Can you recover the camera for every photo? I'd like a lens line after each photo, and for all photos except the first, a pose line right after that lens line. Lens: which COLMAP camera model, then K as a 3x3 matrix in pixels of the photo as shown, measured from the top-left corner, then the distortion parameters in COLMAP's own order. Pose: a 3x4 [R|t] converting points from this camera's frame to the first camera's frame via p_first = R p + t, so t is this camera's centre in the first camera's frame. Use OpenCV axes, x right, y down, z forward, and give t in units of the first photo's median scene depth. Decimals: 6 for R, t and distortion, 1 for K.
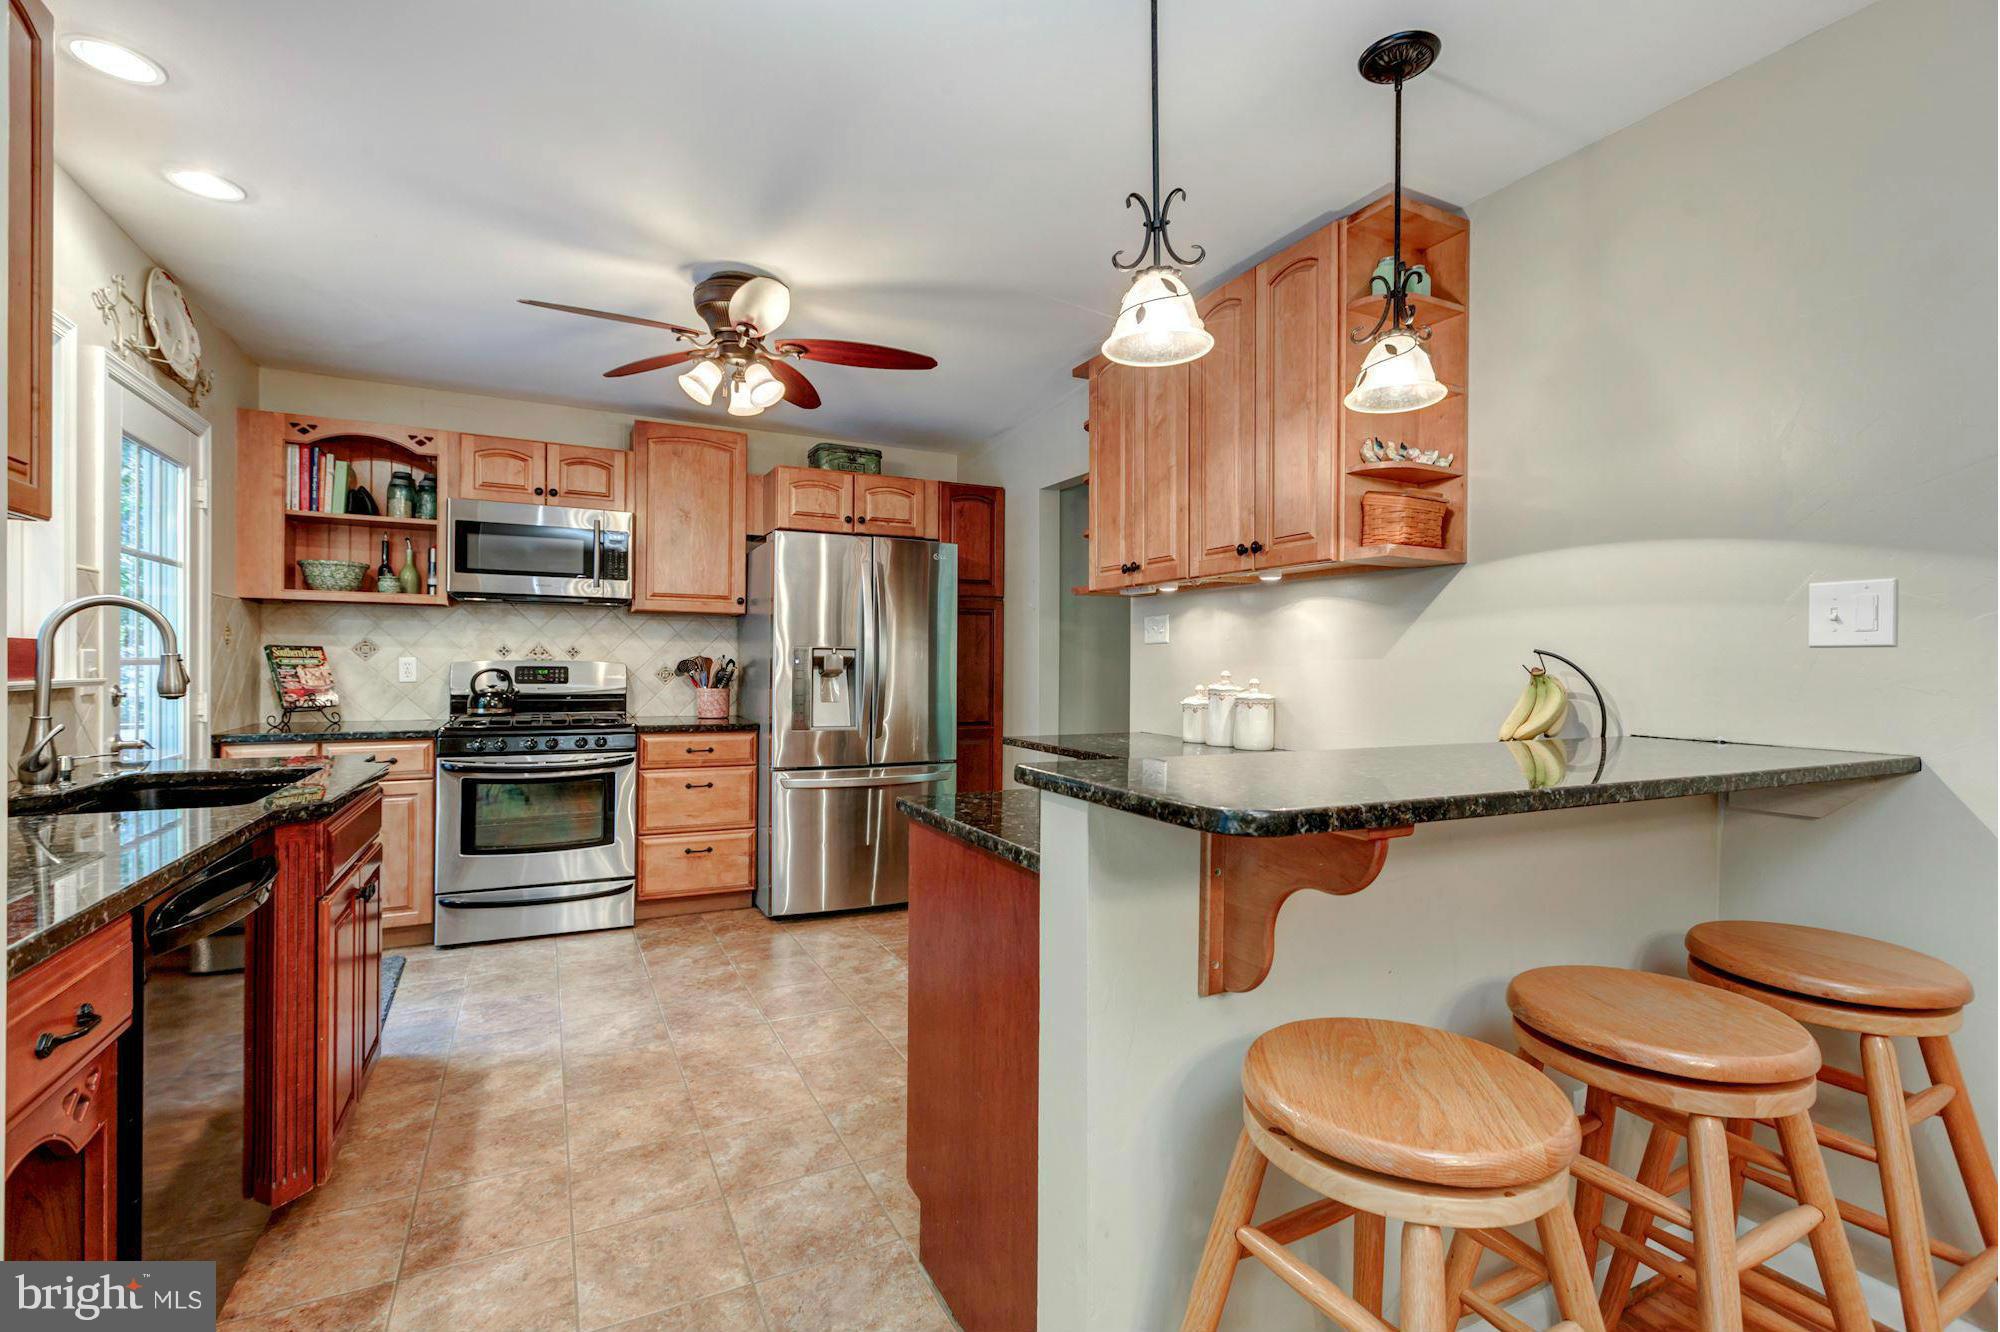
lens RADIAL K [[889.2, 0, 995.9], [0, 889.2, 661.3], [0, 0, 1]] dist [0.007298, -0.003847]
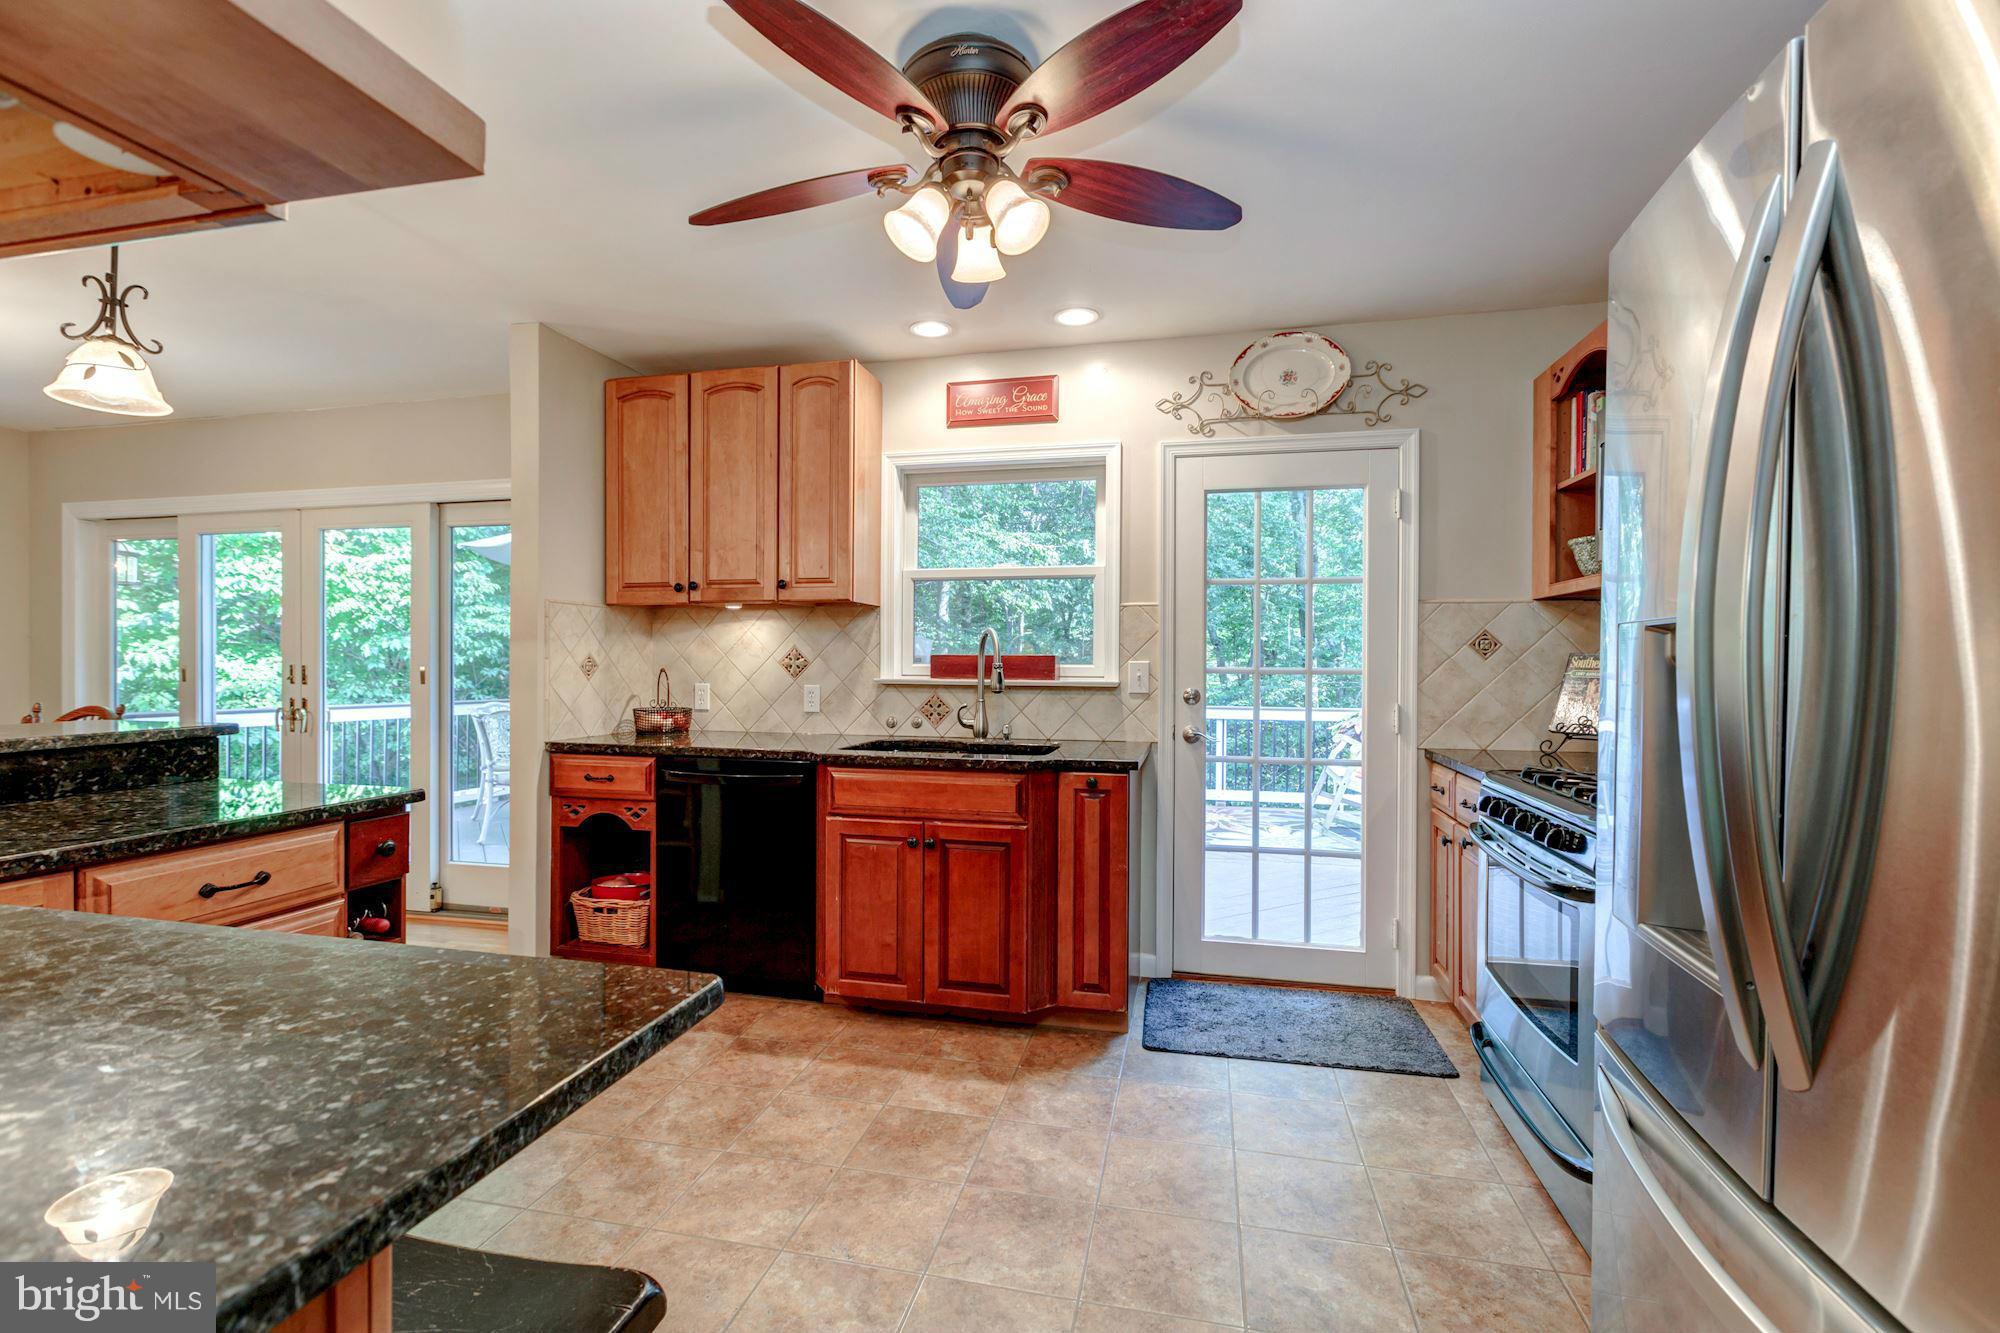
lens RADIAL K [[889.2, 0, 996.1], [0, 889.2, 652.1], [0, 0, 1]] dist [0.007298, -0.003847]
pose [[-0.643091, -0.016388, -0.765614, 0.144950], [-0.009017, 0.999864, -0.013828, -0.003854], [0.765737, -0.001989, -0.643151, 1.154072]]
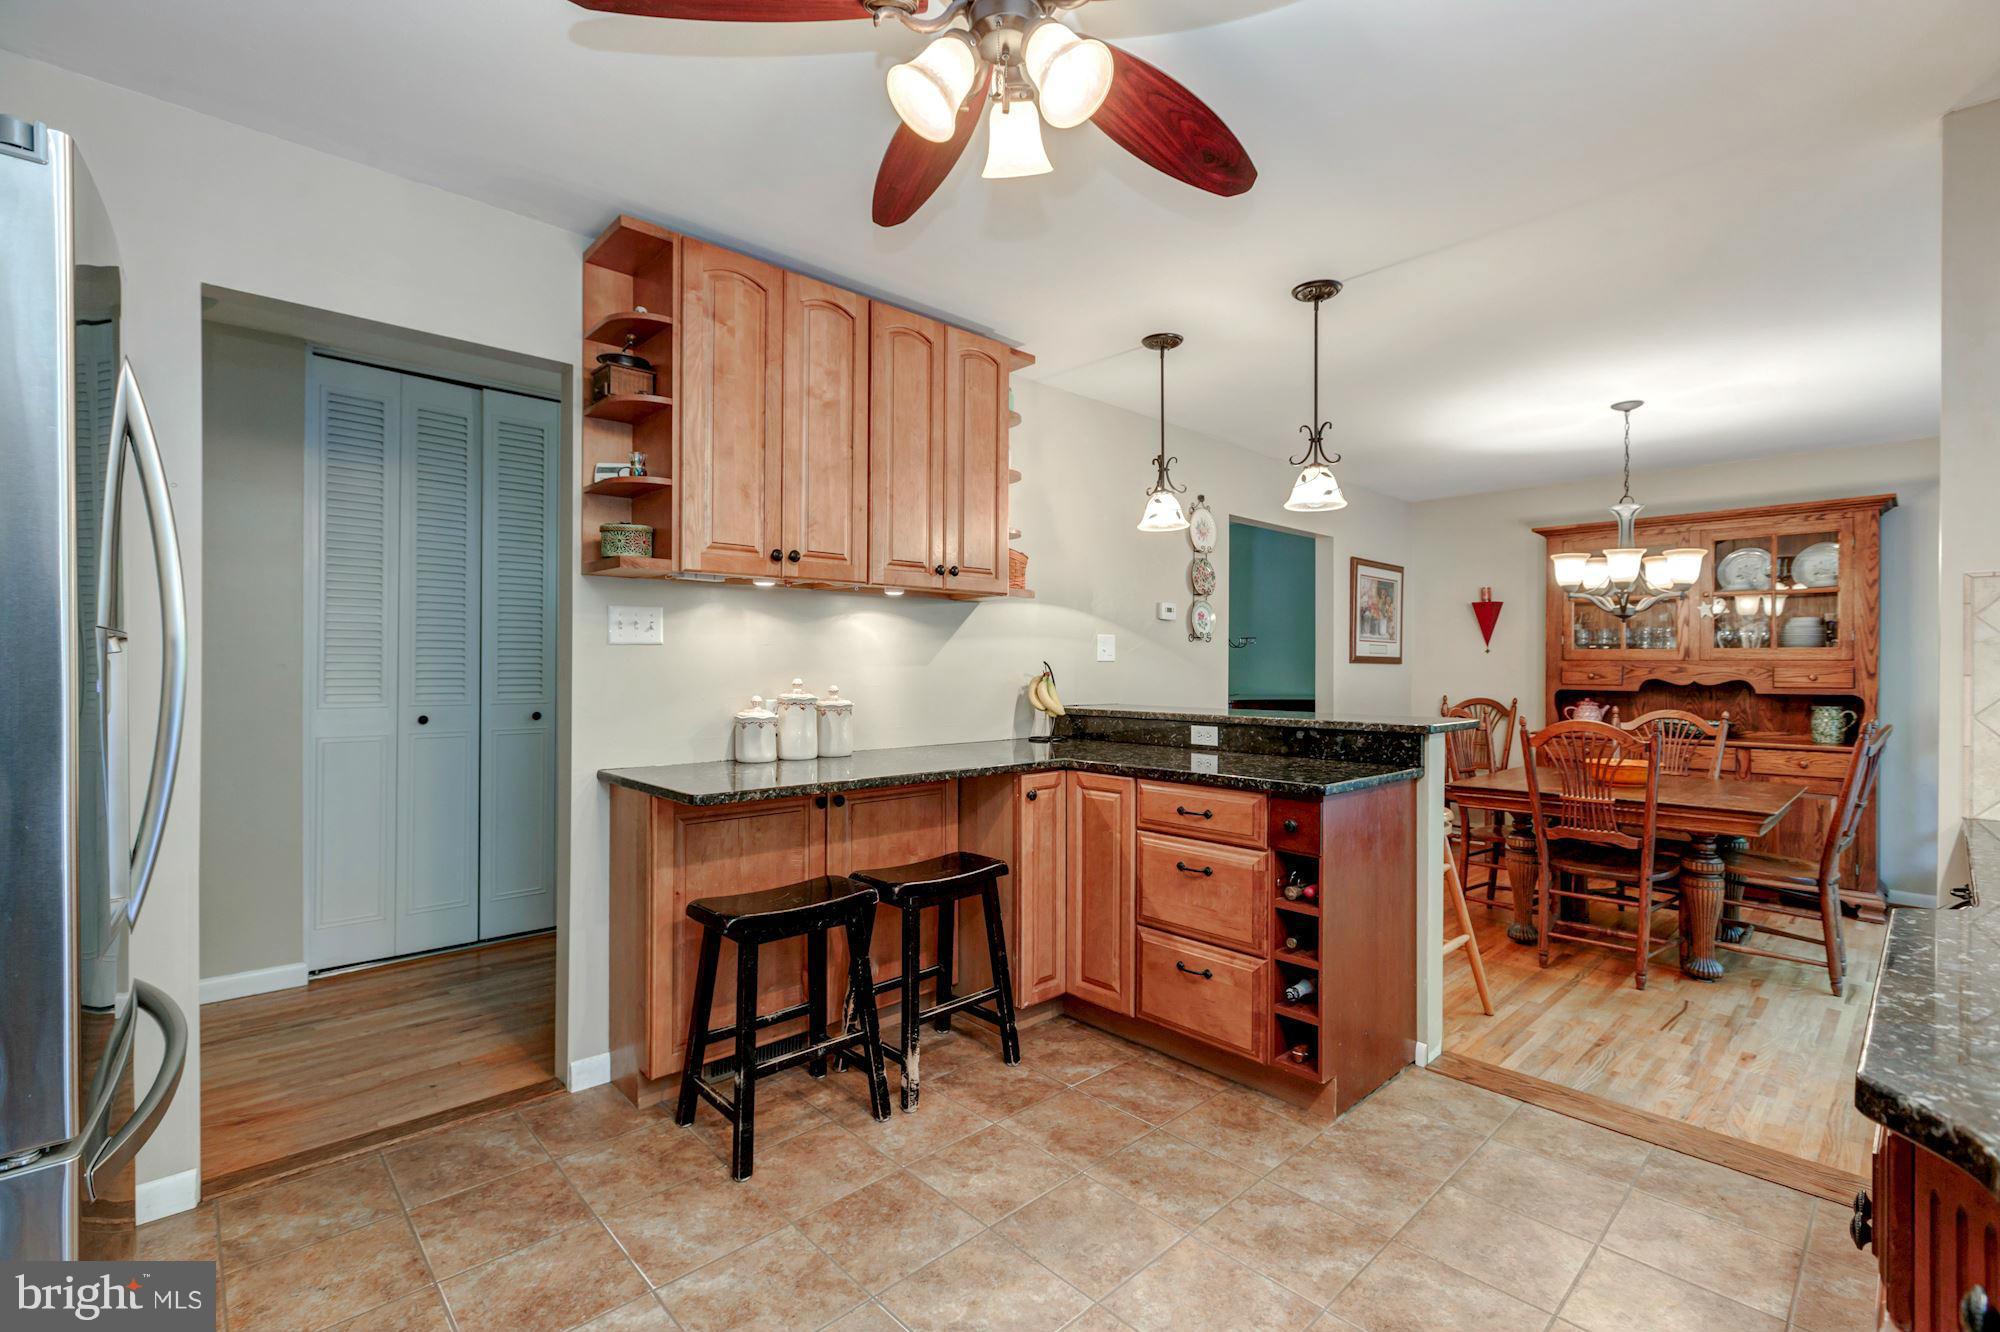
lens RADIAL K [[889.2, 0, 975.0], [0, 889.2, 670.4], [0, 0, 1]] dist [0.007298, -0.003847]
pose [[-0.276345, -0.015095, 0.960940, -0.598177], [-0.007849, 0.999879, 0.013450, -0.010479], [-0.961026, -0.003826, -0.276430, 0.929738]]
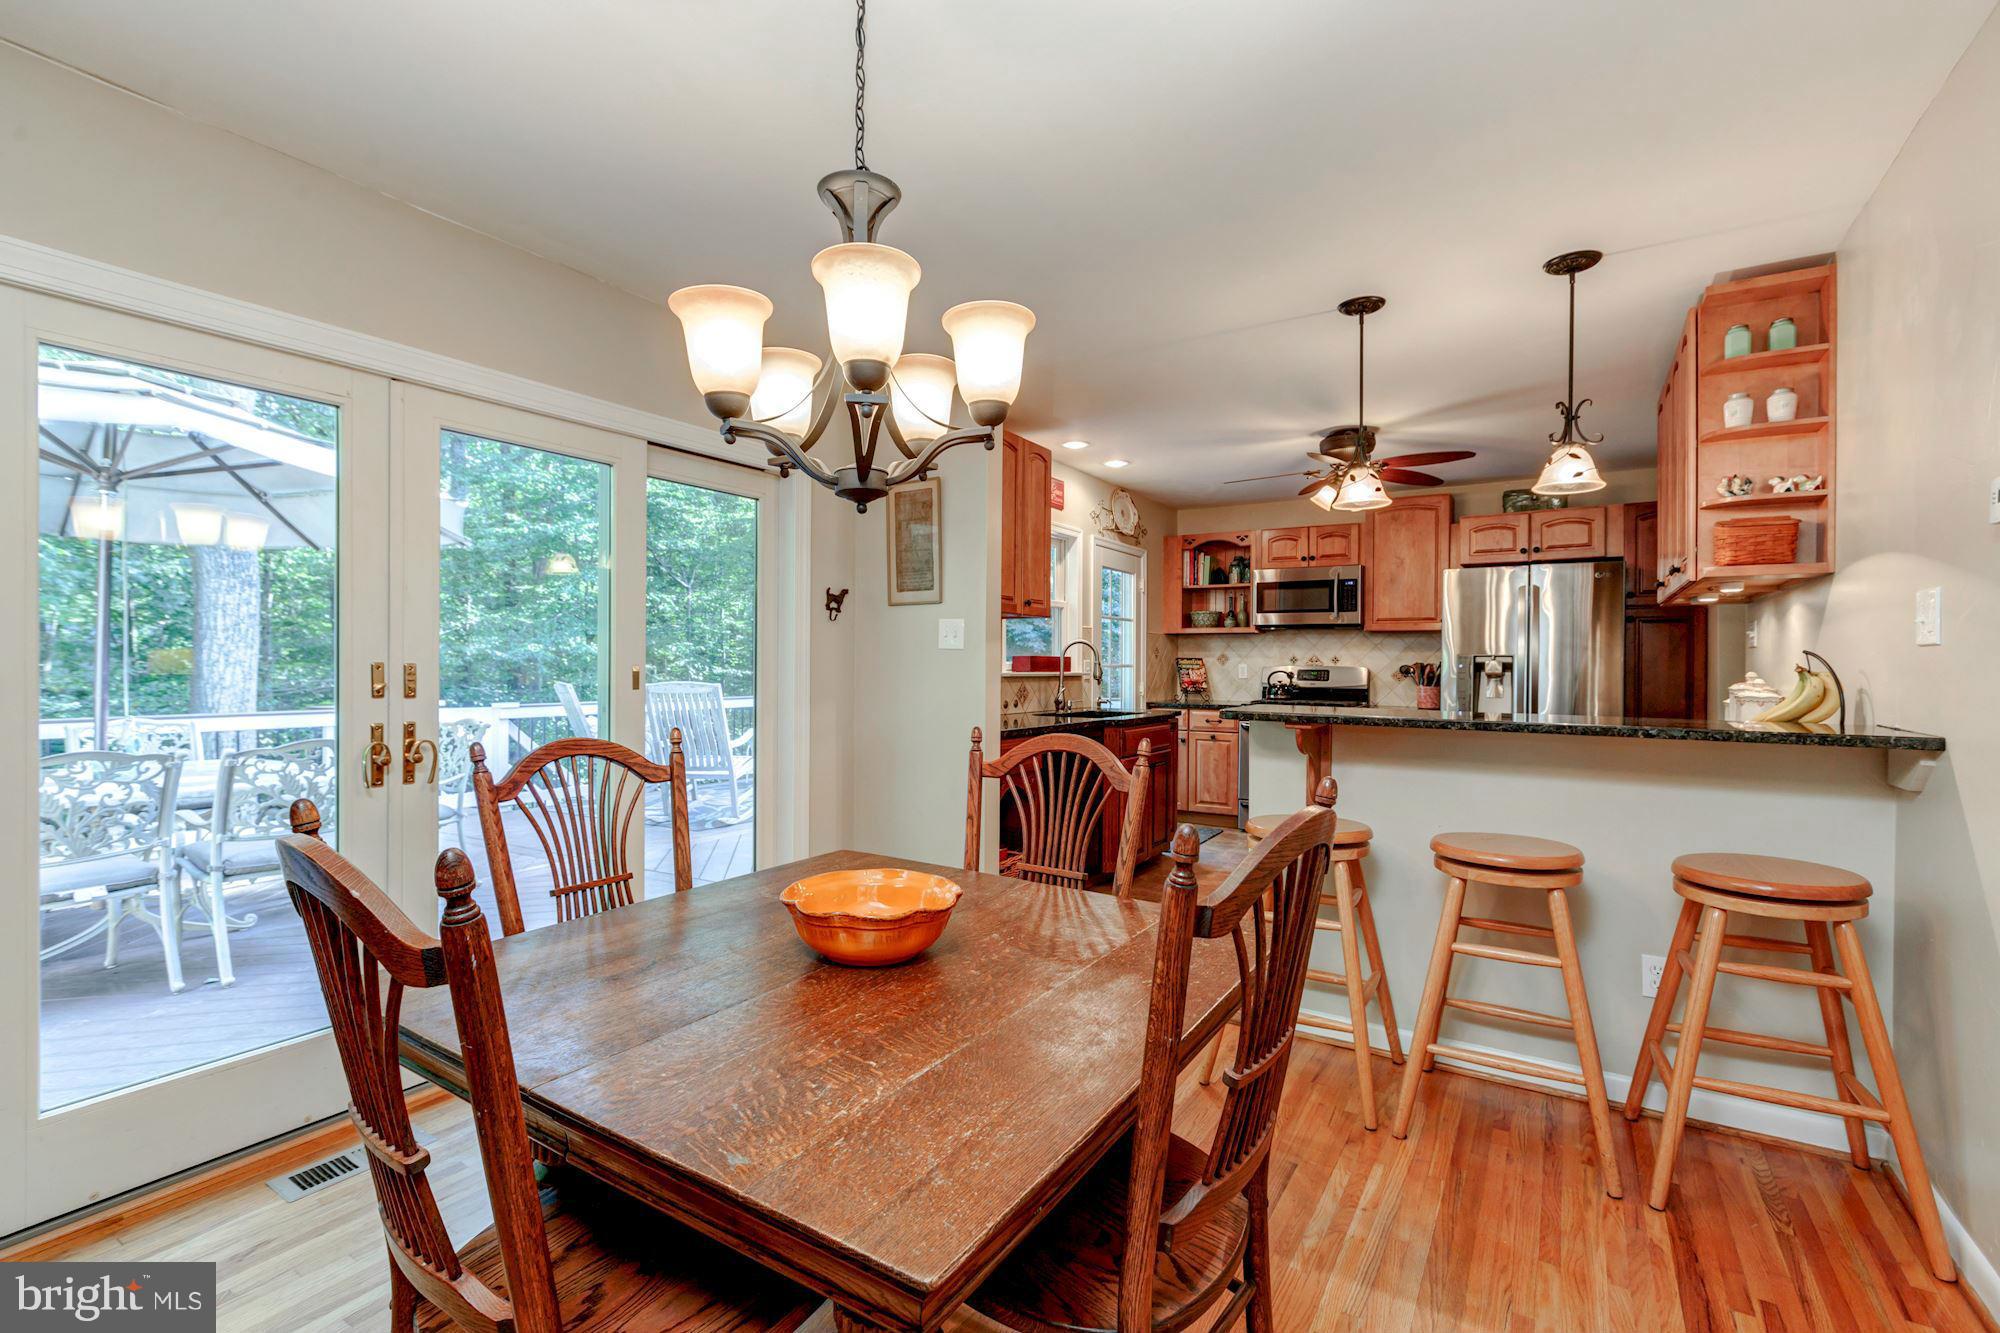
lens RADIAL K [[889.2, 0, 993.6], [0, 889.2, 657.3], [0, 0, 1]] dist [0.007298, -0.003847]
pose [[0.513326, -0.010797, -0.858126, 0.626646], [-0.002729, 0.999895, -0.014213, 0.008540], [0.858190, 0.009638, 0.513242, -0.312688]]
